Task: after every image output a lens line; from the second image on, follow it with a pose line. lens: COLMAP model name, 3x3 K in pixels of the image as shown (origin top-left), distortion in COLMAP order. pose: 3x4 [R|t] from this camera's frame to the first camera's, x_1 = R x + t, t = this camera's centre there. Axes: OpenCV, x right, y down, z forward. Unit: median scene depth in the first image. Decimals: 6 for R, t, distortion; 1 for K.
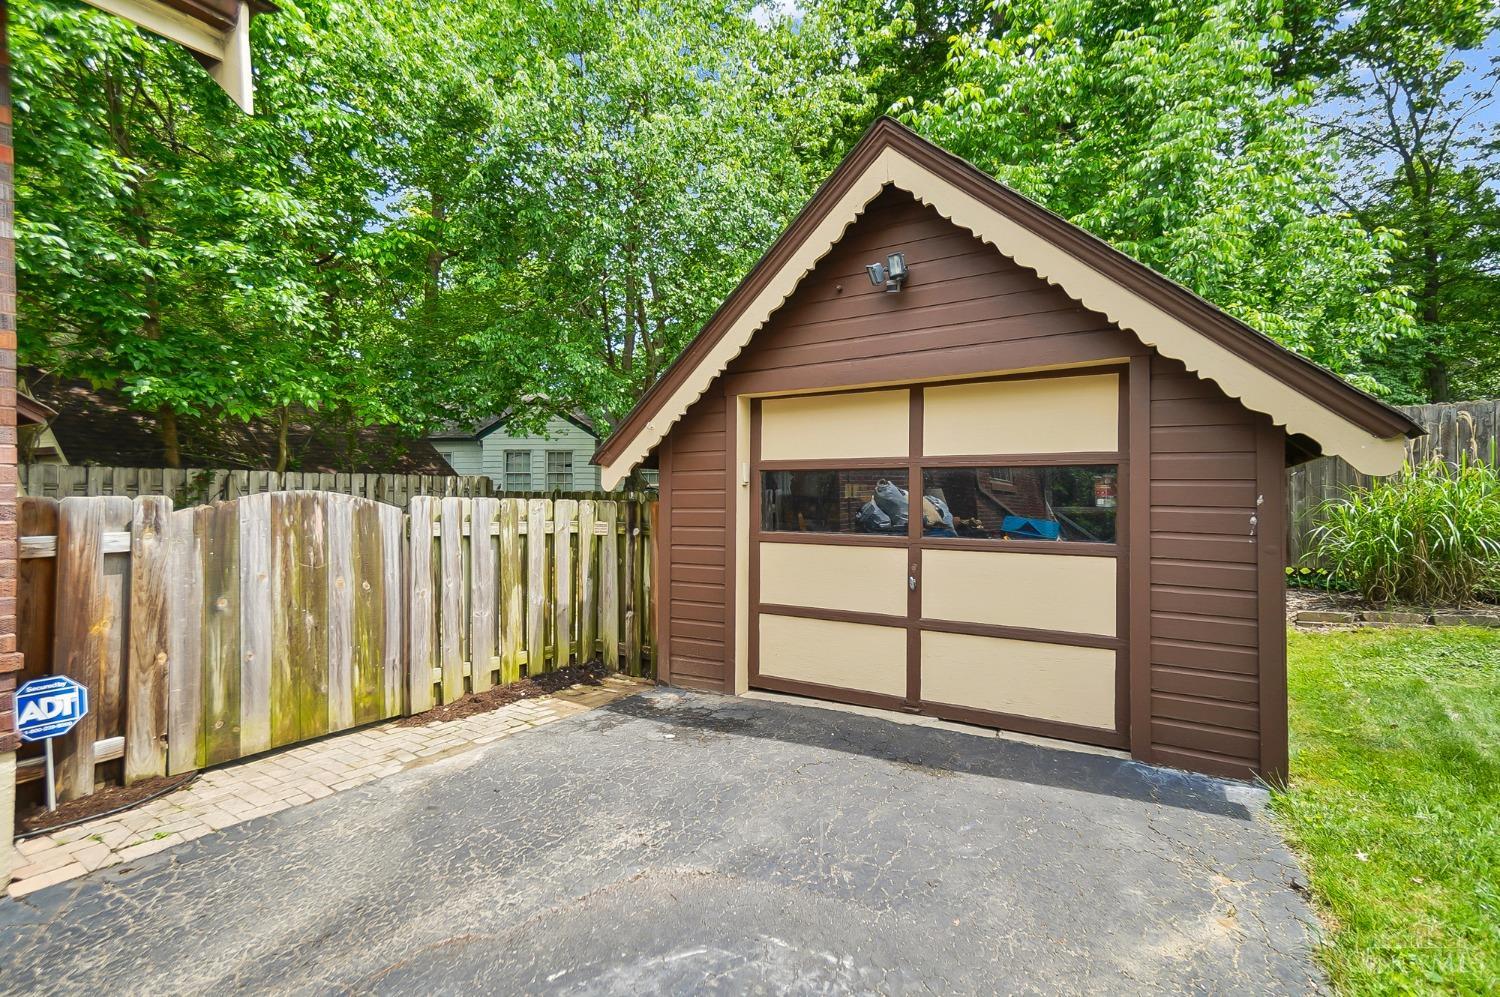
lens RADIAL K [[807.9, 0, 746.0], [0, 807.9, 496.9], [0, 0, 1]] dist [0.052072, -0.000657]
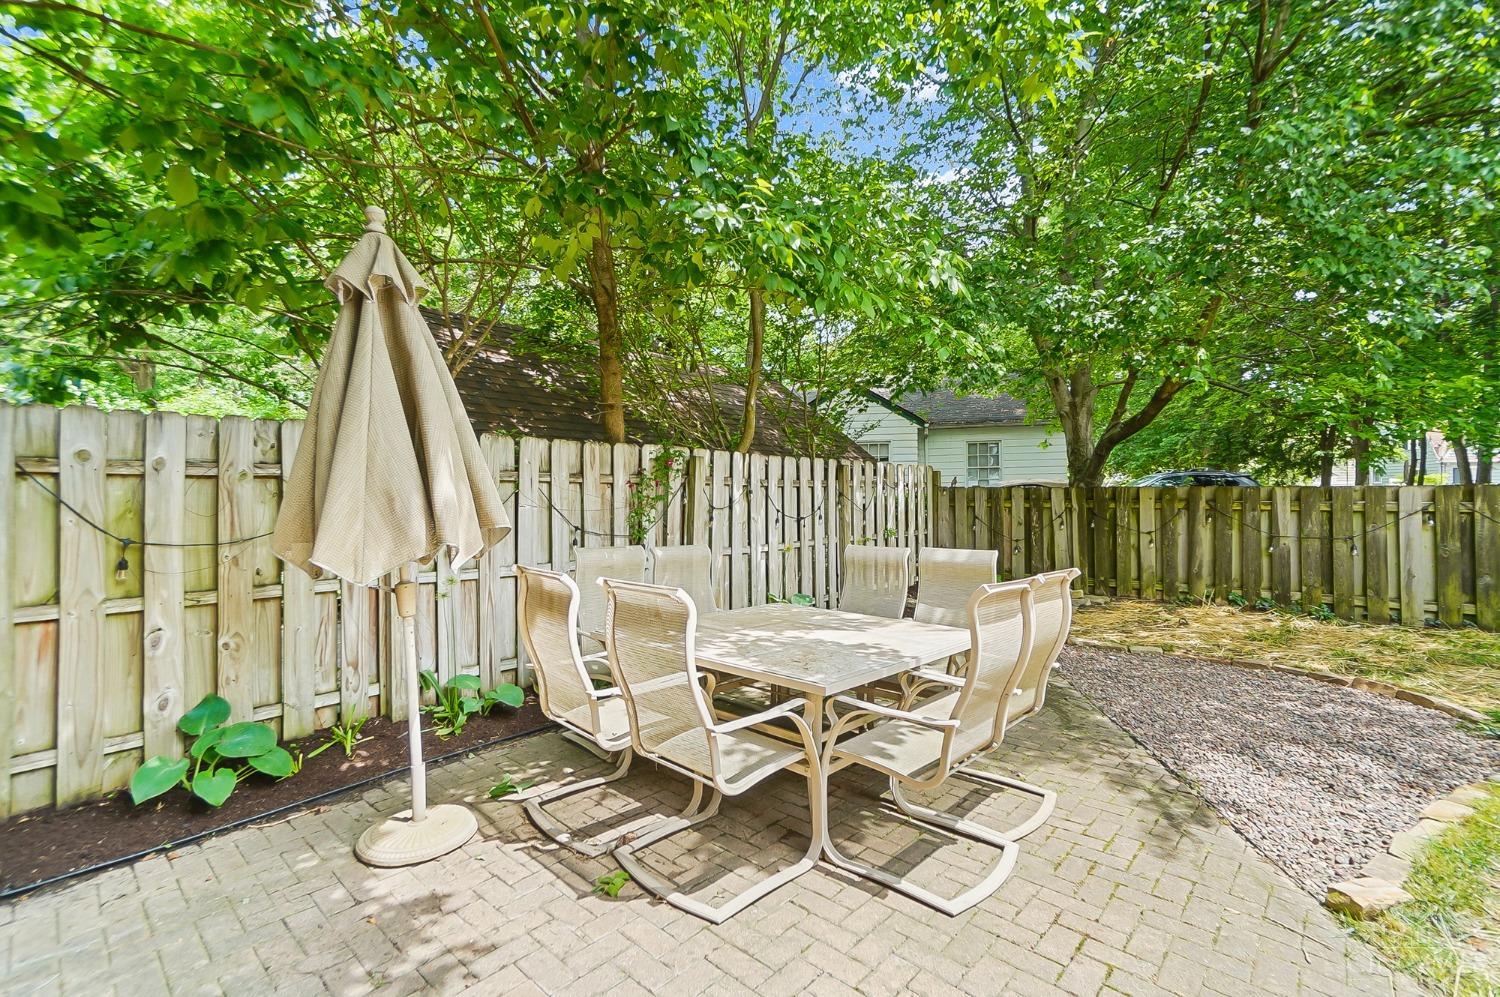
lens RADIAL K [[673.9, 0, 741.7], [0, 673.9, 495.8], [0, 0, 1]] dist [-0.006910, 0.008762]
pose [[0.990950, 0.002181, -0.134211, -0.540196], [-0.002067, 0.999997, 0.000994, 0.000358], [0.134213, -0.000708, 0.990952, 0.543402]]
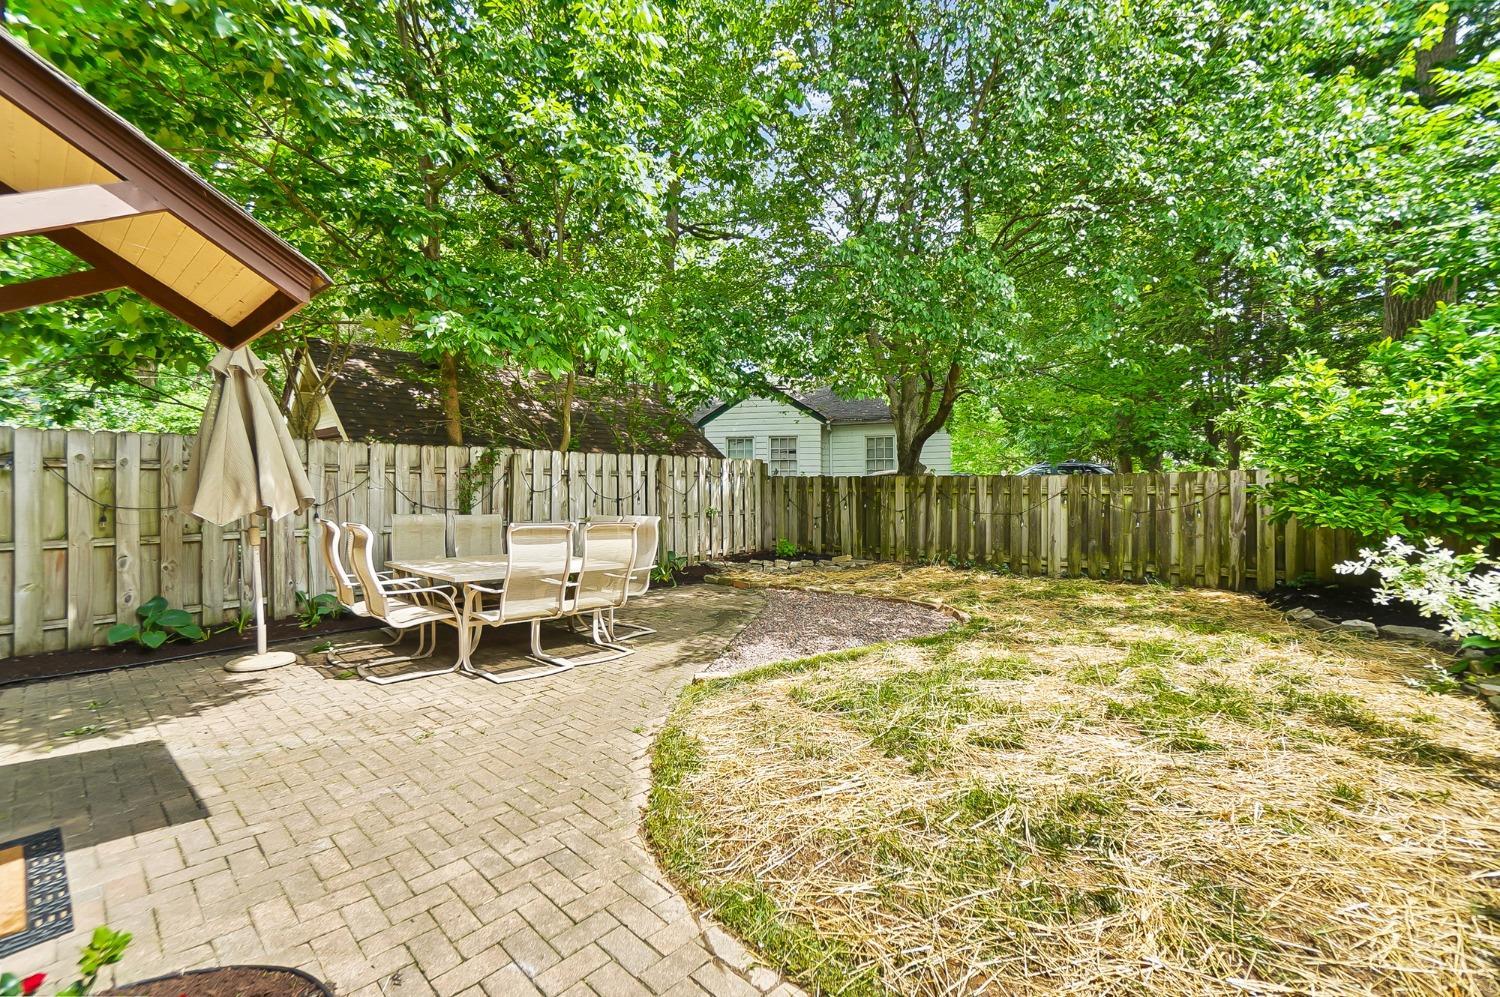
lens RADIAL K [[673.9, 0, 750.1], [0, 673.9, 494.7], [0, 0, 1]] dist [-0.006910, 0.008762]
pose [[0.989543, 0.004767, -0.144157, -0.300476], [-0.002727, 0.999893, 0.014343, 0.003400], [0.144210, -0.013800, 0.989451, 0.371629]]
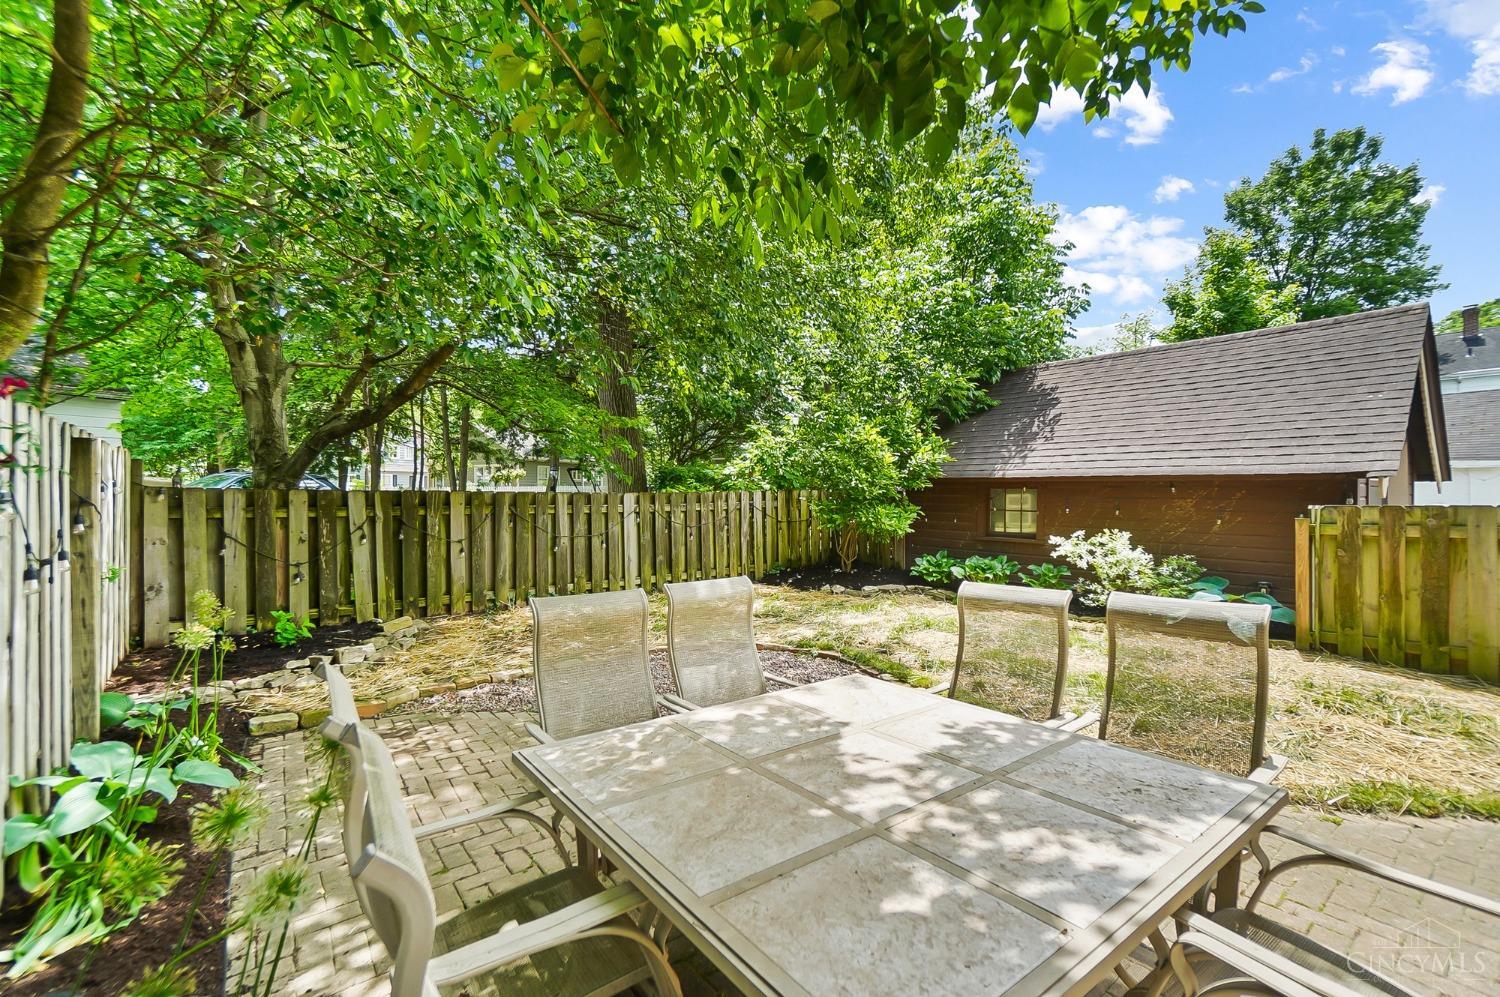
lens RADIAL K [[673.9, 0, 747.5], [0, 673.9, 493.8], [0, 0, 1]] dist [-0.006910, 0.008762]
pose [[0.309533, 0.004589, 0.950878, -0.731033], [-0.003828, 0.999986, -0.003580, -0.005413], [-0.950881, -0.002532, 0.309546, 0.811496]]
